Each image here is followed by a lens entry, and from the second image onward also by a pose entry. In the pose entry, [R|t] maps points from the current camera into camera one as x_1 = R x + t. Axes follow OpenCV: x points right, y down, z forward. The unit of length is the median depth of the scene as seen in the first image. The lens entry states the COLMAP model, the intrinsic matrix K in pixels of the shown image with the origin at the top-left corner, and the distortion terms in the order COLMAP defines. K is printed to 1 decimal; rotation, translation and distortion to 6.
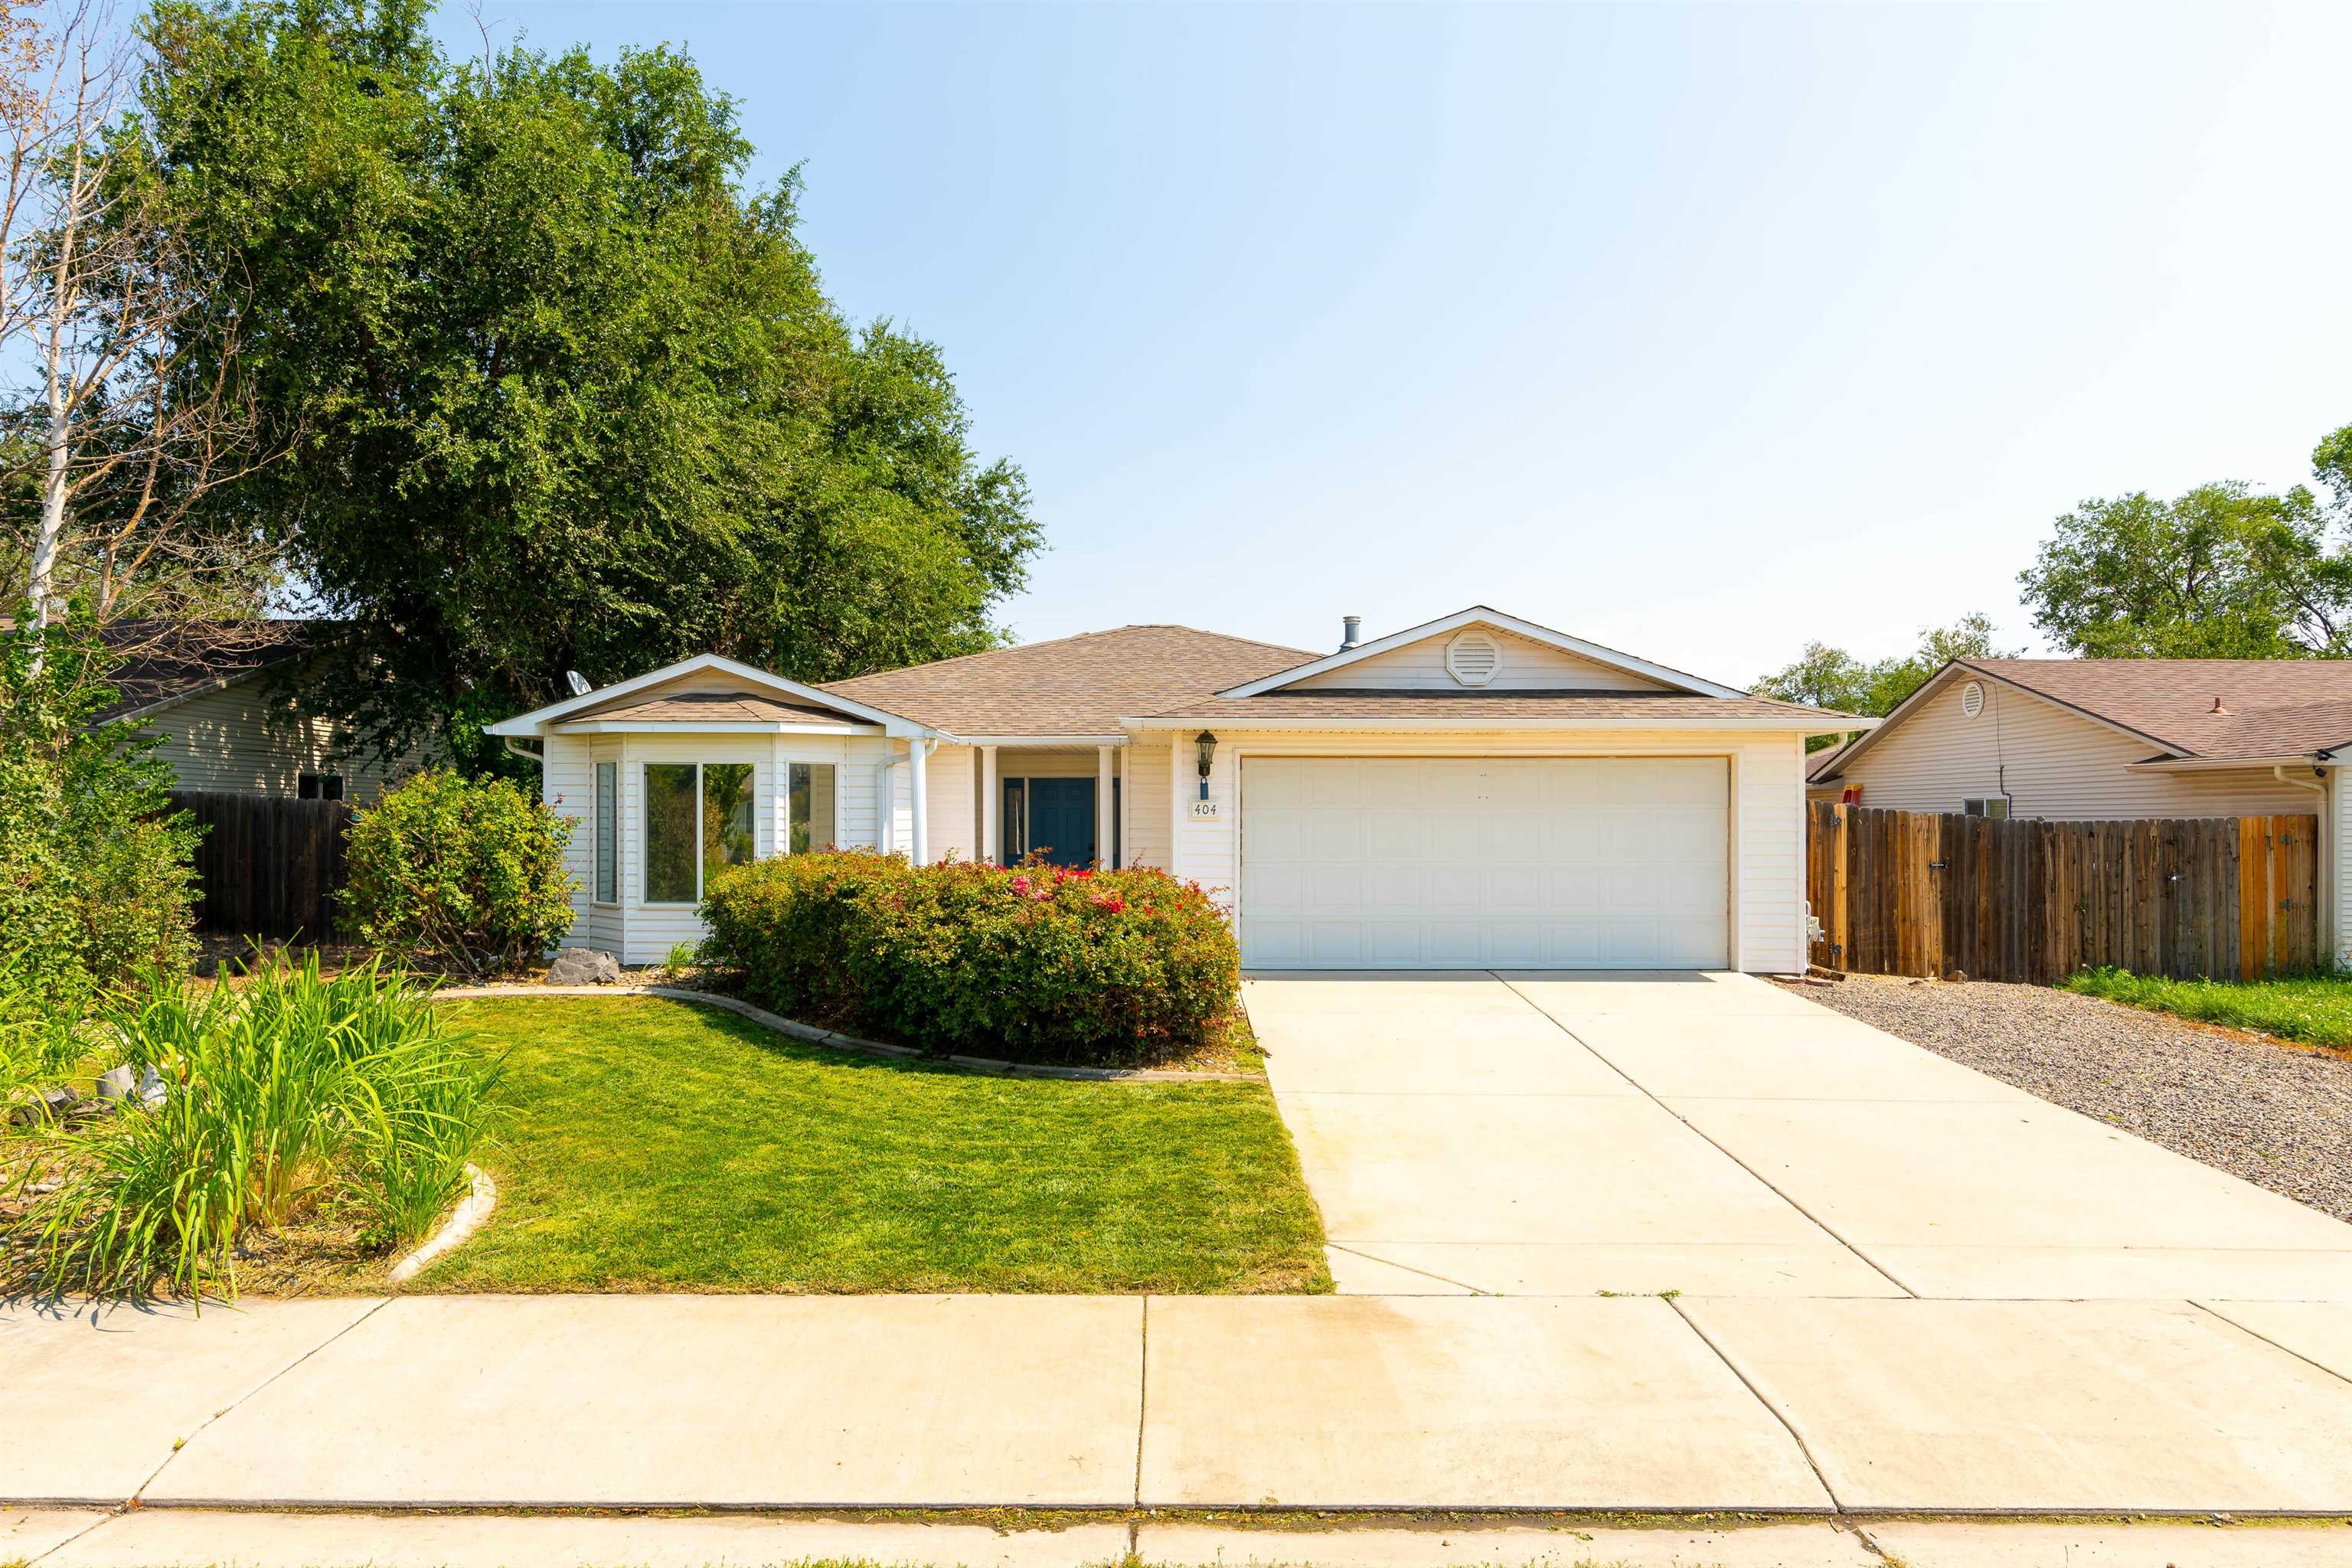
lens RADIAL K [[1415.7, 0, 1179.2], [0, 1415.7, 801.4], [0, 0, 1]] dist [0.006398, -0.000347]
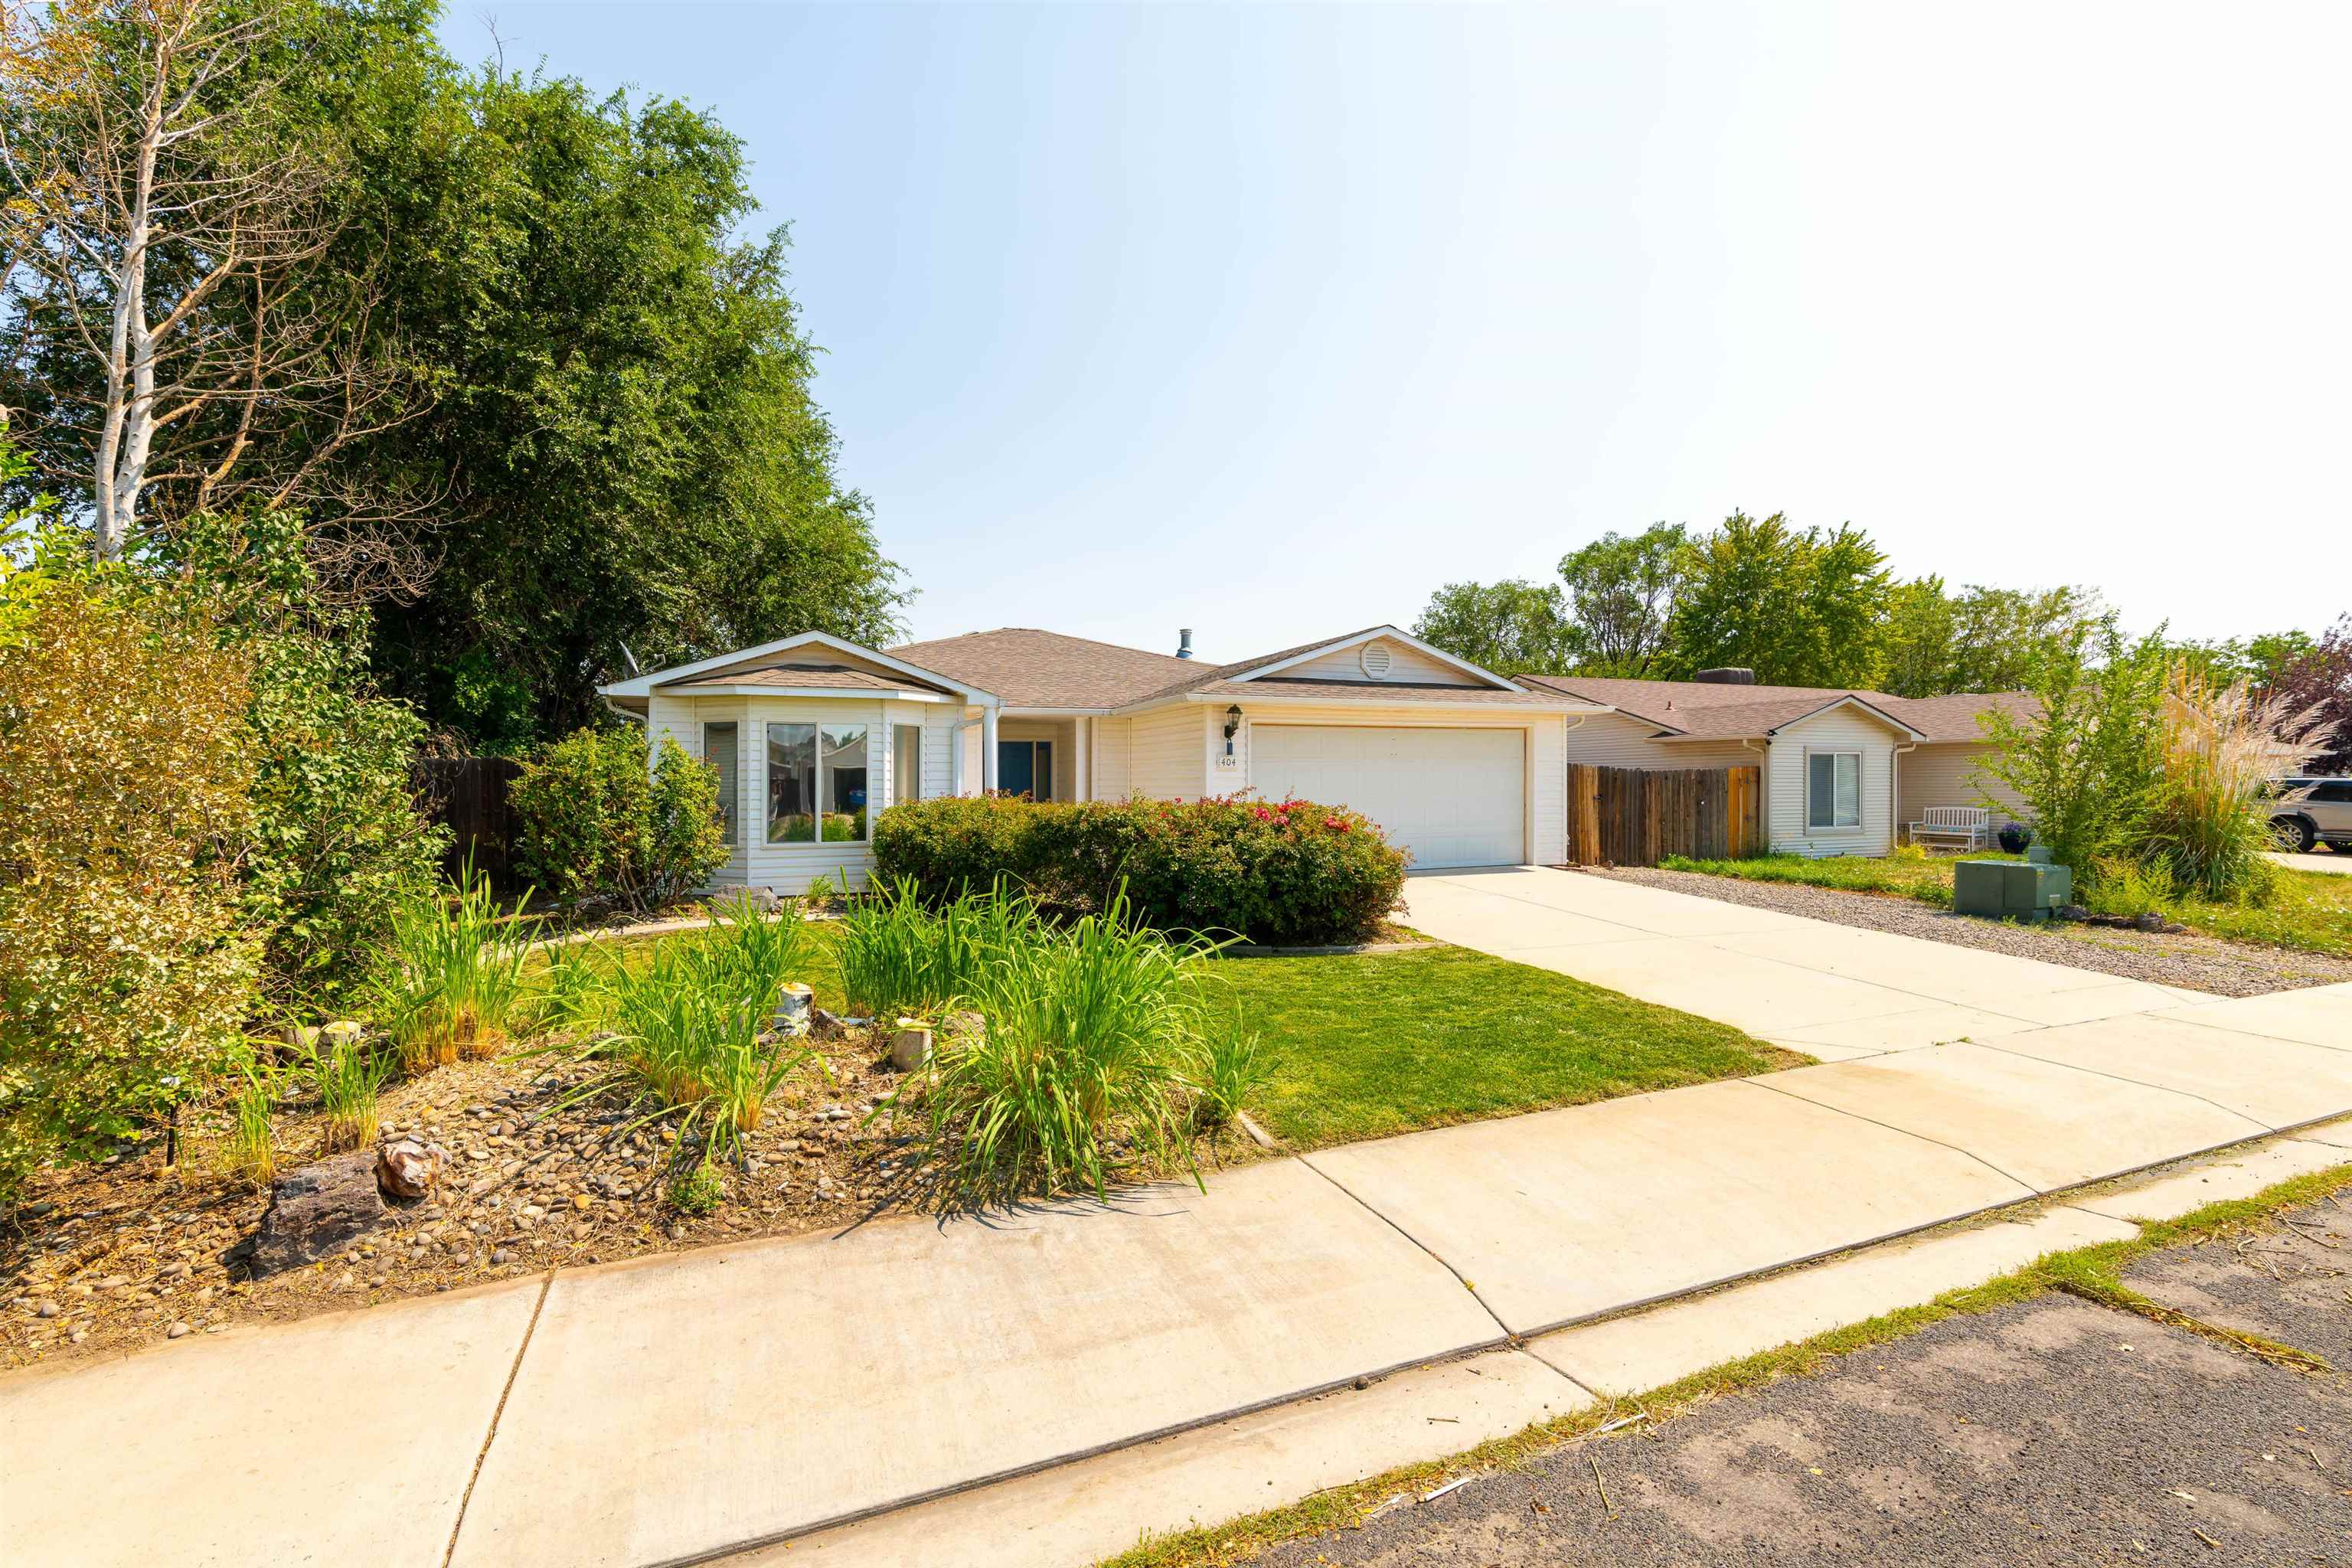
lens RADIAL K [[1012.7, 0, 1178.6], [0, 1012.7, 780.2], [0, 0, 1]] dist [0.004944, -0.002934]
pose [[0.922243, -0.006619, 0.386555, -0.369673], [0.002735, 0.999940, 0.010597, 0.011417], [-0.386602, -0.008716, 0.922205, 0.102859]]
